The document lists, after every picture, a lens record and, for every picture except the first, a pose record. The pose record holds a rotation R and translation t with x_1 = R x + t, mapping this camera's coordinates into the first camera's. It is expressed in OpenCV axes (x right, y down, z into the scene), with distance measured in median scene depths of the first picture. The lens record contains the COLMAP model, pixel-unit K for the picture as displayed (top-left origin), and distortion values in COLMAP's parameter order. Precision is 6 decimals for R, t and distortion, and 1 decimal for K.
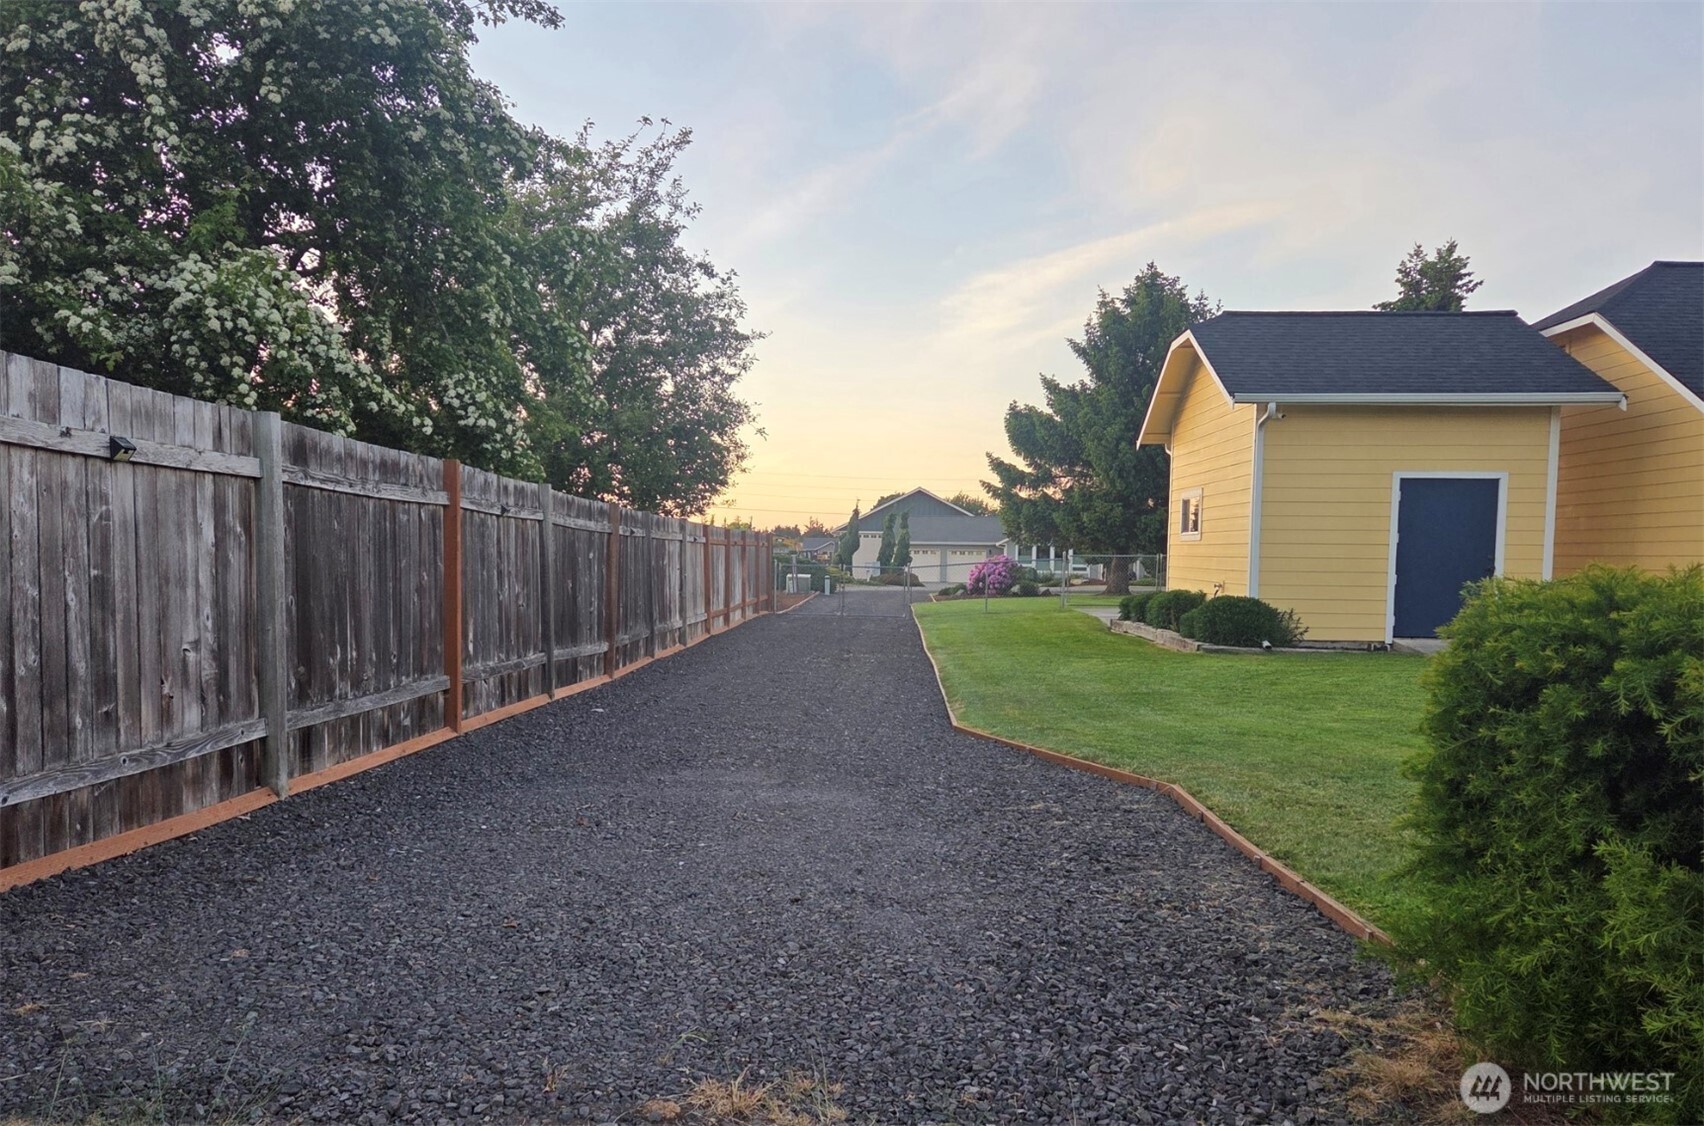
lens RADIAL K [[1268.6, 0, 851.8], [0, 1268.6, 560.5], [0, 0, 1]] dist [0.003280, 0.000104]
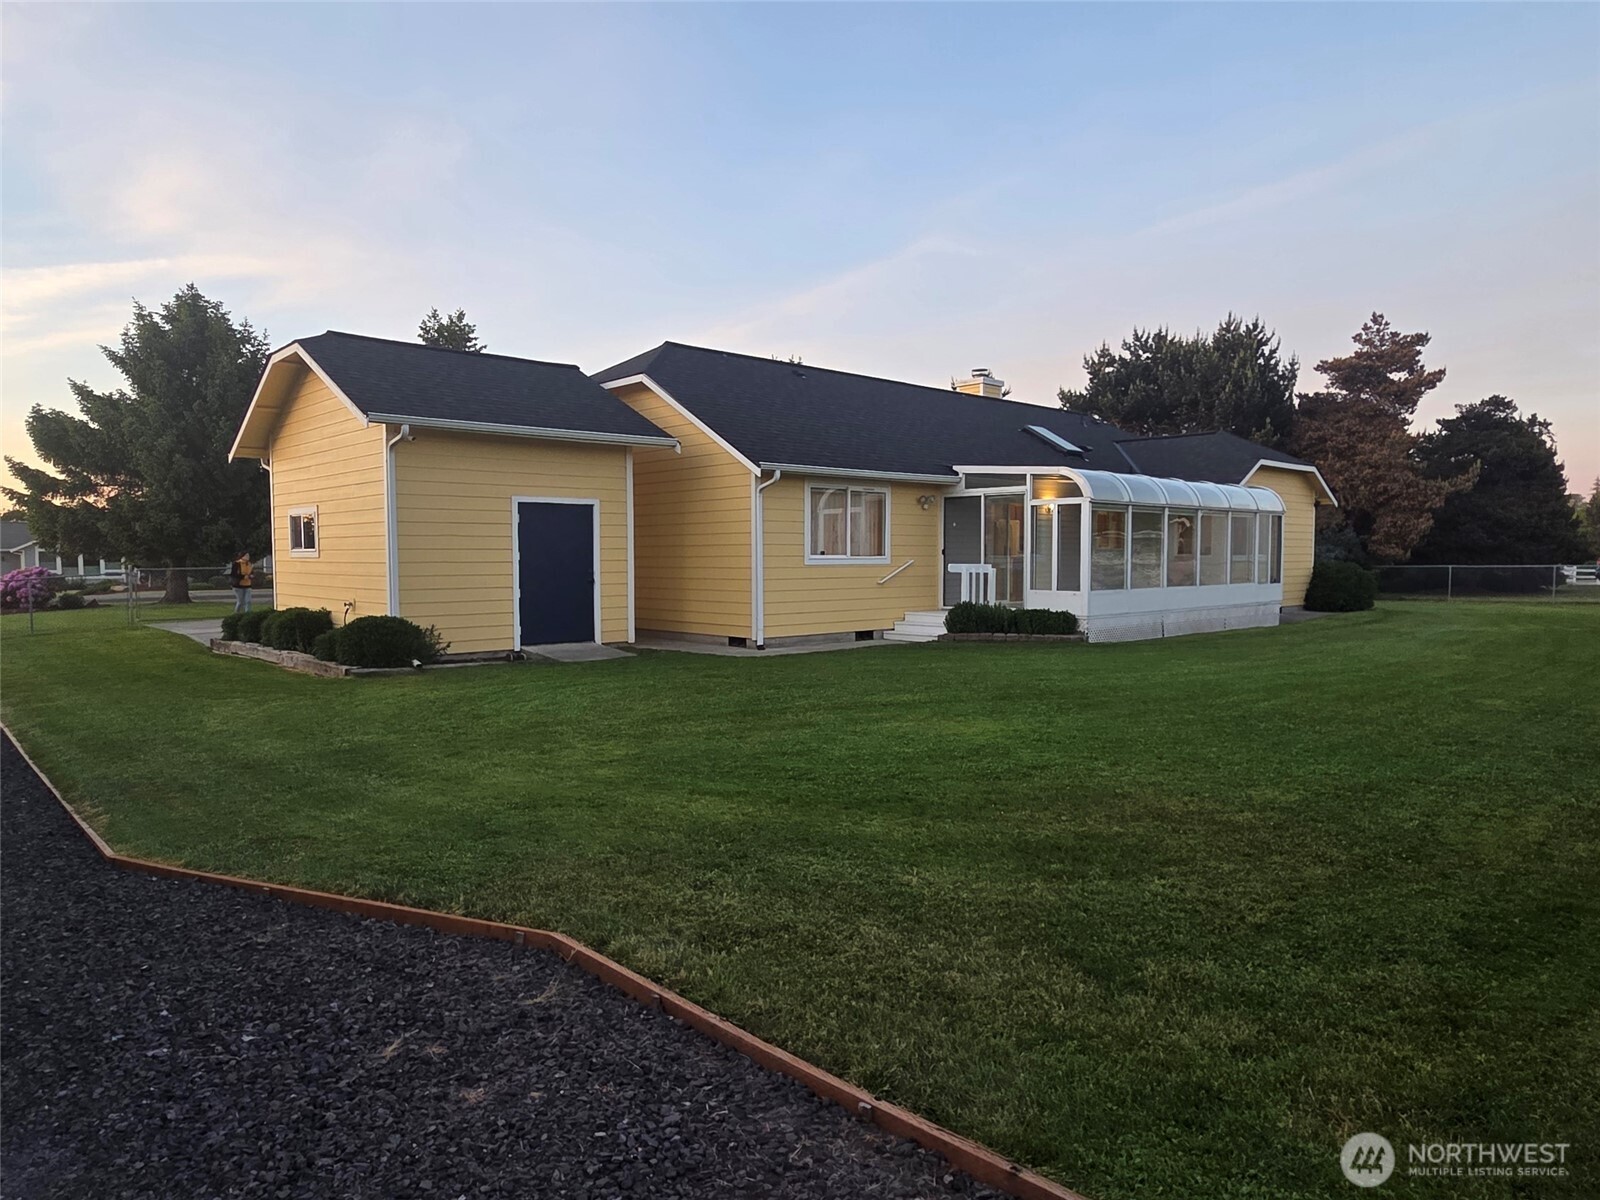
lens RADIAL K [[999.7, 0, 801.6], [0, 999.7, 607.6], [0, 0, 1]] dist [0.005684, 0.001149]
pose [[0.708453, -0.047567, 0.704153, -0.011437], [0.014370, 0.998491, 0.052993, -0.010824], [-0.705612, -0.027424, 0.708068, 0.142198]]
